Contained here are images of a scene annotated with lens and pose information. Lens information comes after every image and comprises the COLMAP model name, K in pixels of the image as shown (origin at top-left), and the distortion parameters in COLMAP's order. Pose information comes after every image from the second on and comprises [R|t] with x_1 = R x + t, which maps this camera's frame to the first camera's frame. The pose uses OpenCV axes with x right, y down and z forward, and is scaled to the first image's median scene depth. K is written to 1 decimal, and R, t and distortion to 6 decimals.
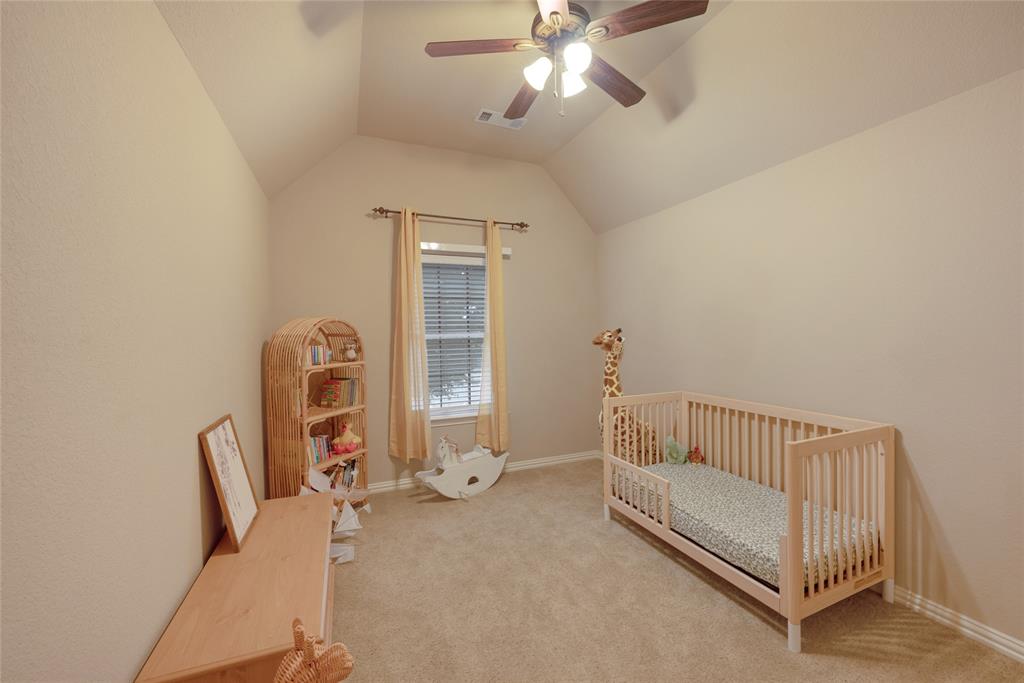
lens RADIAL K [[408.0, 0, 515.2], [0, 408.0, 339.8], [0, 0, 1]] dist [-0.003328, -0.000156]
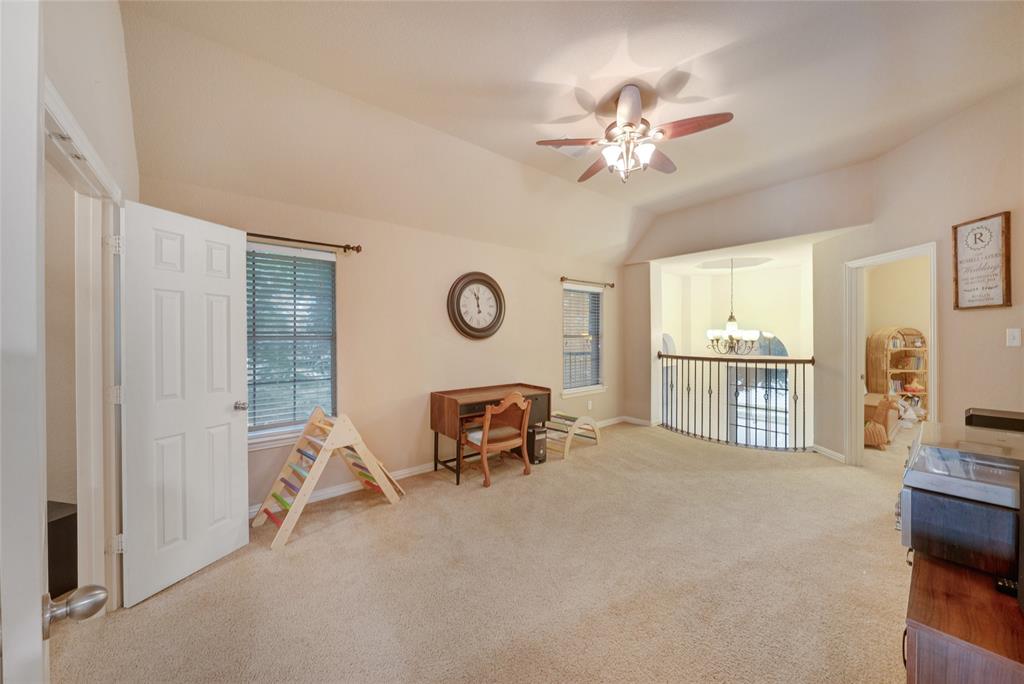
lens RADIAL K [[356.1, 0, 523.2], [0, 356.1, 337.3], [0, 0, 1]] dist [-0.002422, 0.000771]
pose [[0.302839, 0.019351, -0.952845, 0.718492], [-0.019352, 0.999713, 0.014152, 0.013938], [0.952845, 0.014153, 0.303126, -1.473015]]
